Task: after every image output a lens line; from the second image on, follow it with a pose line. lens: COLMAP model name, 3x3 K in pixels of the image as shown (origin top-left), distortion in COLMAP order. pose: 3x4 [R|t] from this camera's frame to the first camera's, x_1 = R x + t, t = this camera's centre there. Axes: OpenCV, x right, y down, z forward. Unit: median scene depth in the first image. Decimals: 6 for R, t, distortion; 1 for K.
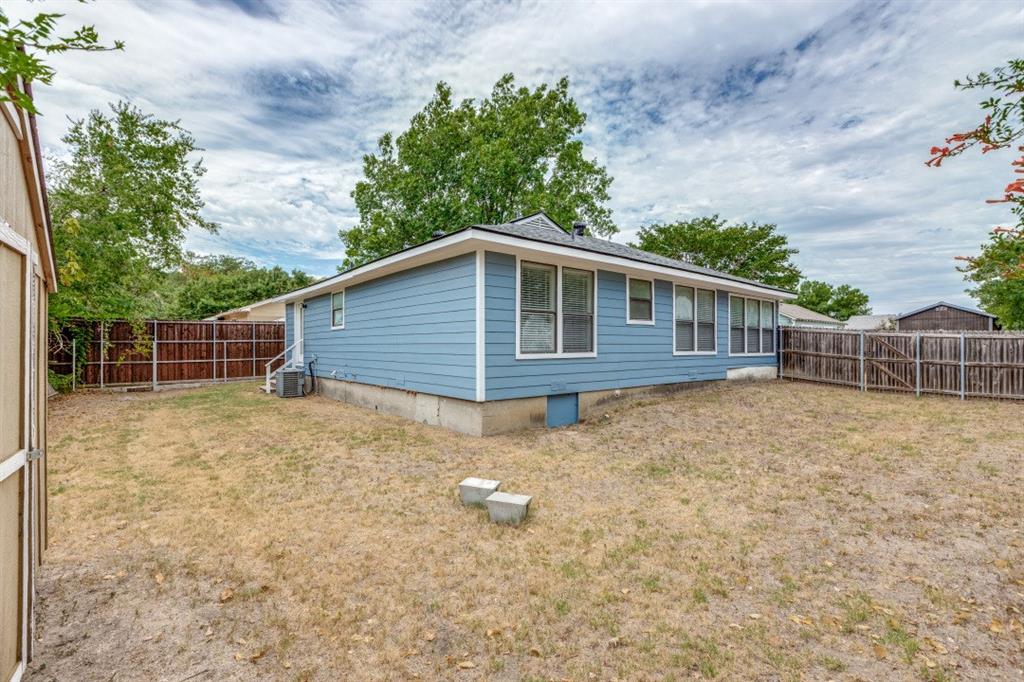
lens RADIAL K [[454.2, 0, 512.3], [0, 454.2, 341.1], [0, 0, 1]] dist [-0.002386, 0.000402]
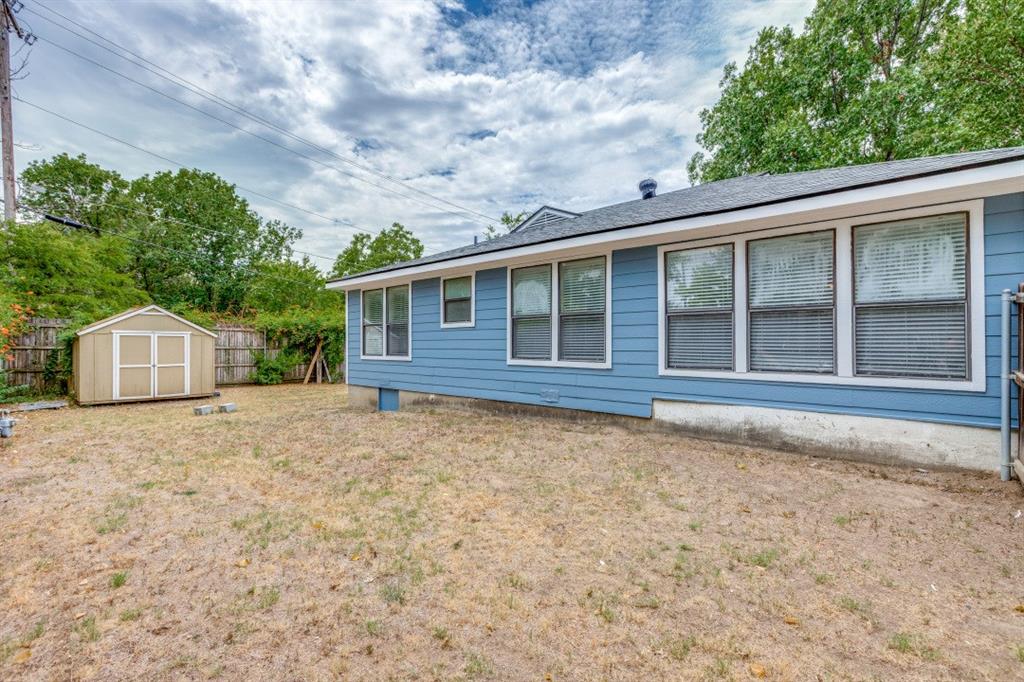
lens RADIAL K [[454.2, 0, 513.2], [0, 454.2, 346.3], [0, 0, 1]] dist [-0.002386, 0.000402]
pose [[0.166863, -0.009353, -0.985936, 1.233972], [-0.000897, 0.999953, -0.009638, 0.009740], [0.985980, 0.002493, 0.166847, 0.994519]]
